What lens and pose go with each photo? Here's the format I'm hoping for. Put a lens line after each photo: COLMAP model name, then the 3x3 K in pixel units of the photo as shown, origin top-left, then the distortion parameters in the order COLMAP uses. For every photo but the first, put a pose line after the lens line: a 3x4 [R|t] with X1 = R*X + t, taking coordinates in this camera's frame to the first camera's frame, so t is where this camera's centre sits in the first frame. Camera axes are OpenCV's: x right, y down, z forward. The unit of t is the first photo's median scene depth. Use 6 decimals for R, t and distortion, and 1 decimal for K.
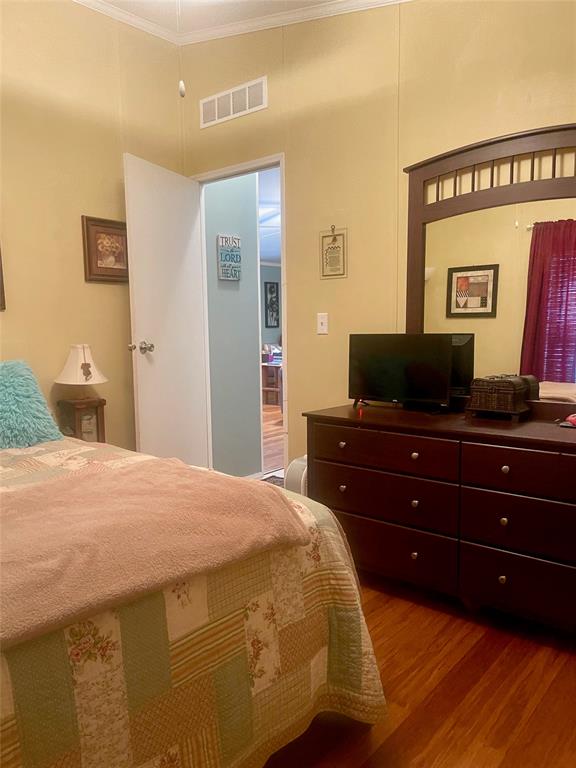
lens RADIAL K [[574.7, 0, 287.3], [0, 574.7, 385.5], [0, 0, 1]] dist [0.006507, -0.026888]
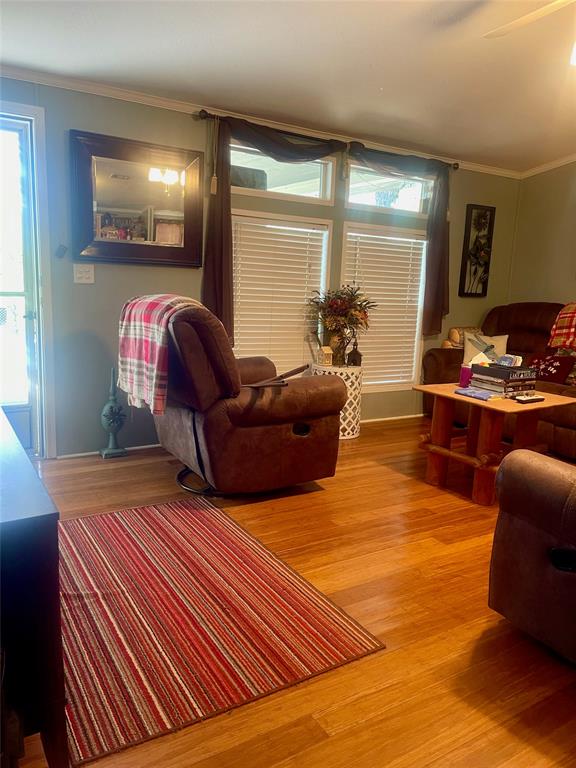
lens RADIAL K [[574.7, 0, 288.4], [0, 574.7, 384.5], [0, 0, 1]] dist [0.006507, -0.026888]
pose [[0.945919, 0.109471, -0.305375, -0.016297], [-0.089666, 0.992898, 0.078188, -0.047658], [0.311765, -0.046578, 0.949017, 0.455343]]
